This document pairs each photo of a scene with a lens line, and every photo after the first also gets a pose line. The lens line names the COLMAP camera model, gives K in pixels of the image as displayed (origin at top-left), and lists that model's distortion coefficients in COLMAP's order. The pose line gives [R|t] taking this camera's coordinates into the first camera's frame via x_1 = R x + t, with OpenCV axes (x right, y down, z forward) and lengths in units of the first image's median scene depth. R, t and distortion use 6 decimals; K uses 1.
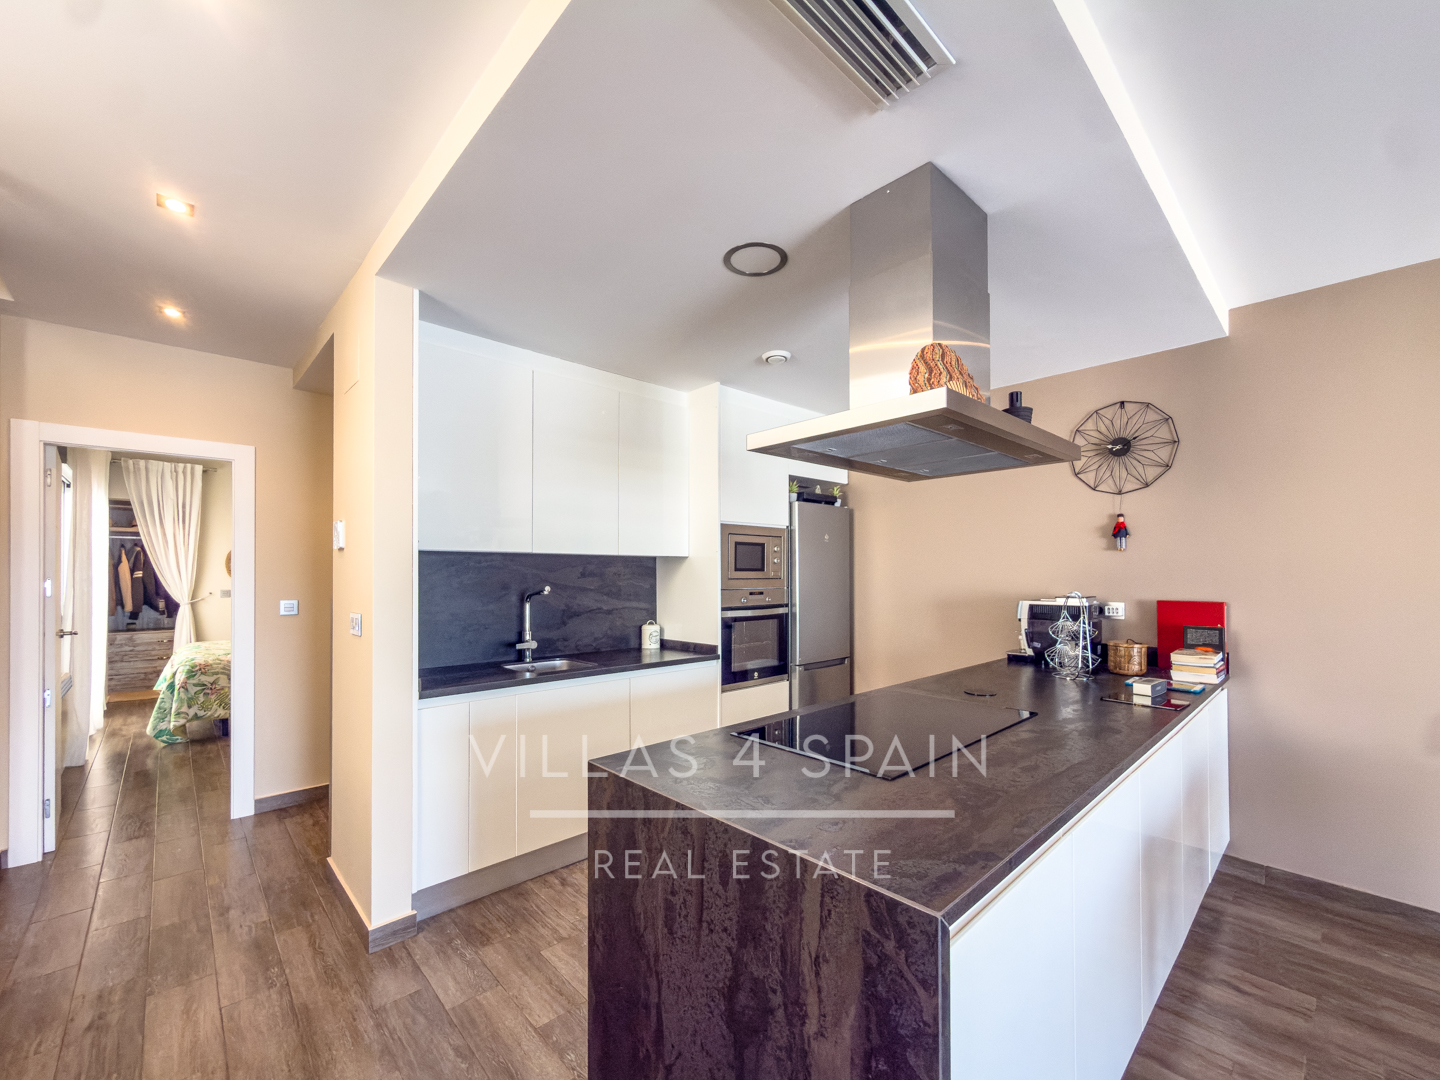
lens RADIAL K [[594.6, 0, 725.9], [0, 594.6, 567.4], [0, 0, 1]] dist [-0.000330, 0.000162]
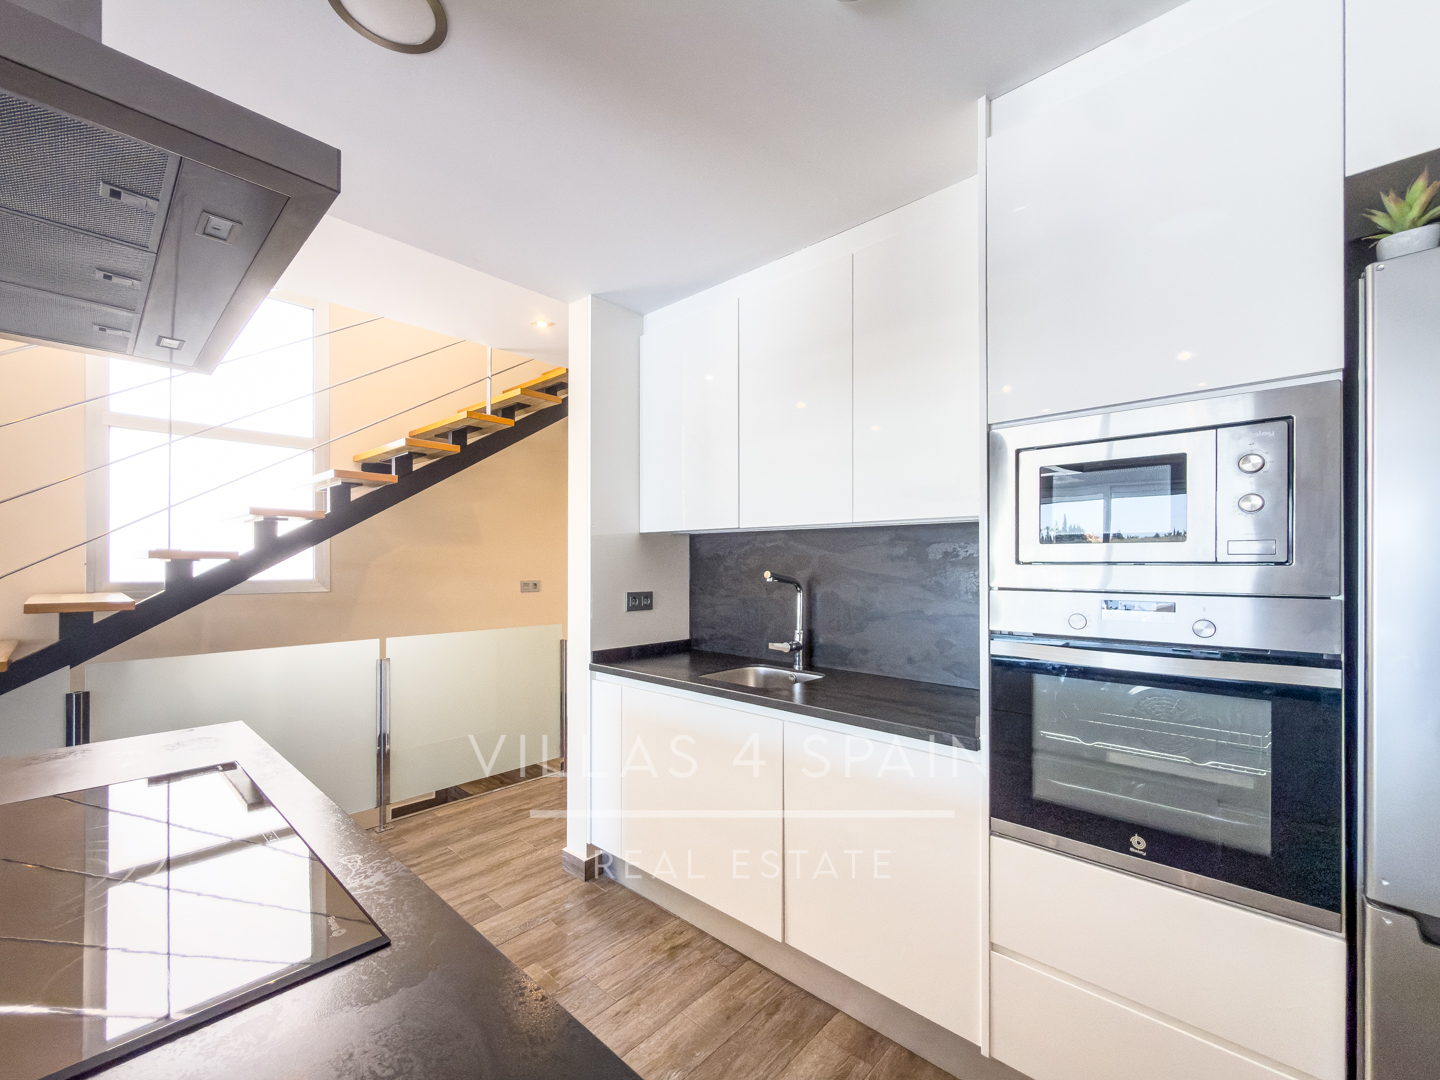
lens RADIAL K [[594.6, 0, 725.9], [0, 594.6, 567.4], [0, 0, 1]] dist [-0.000330, 0.000162]
pose [[0.072932, 0.003737, -0.997330, 0.387957], [0.003505, 0.999986, 0.004003, 0.020750], [0.997331, -0.003787, 0.072918, 0.764283]]
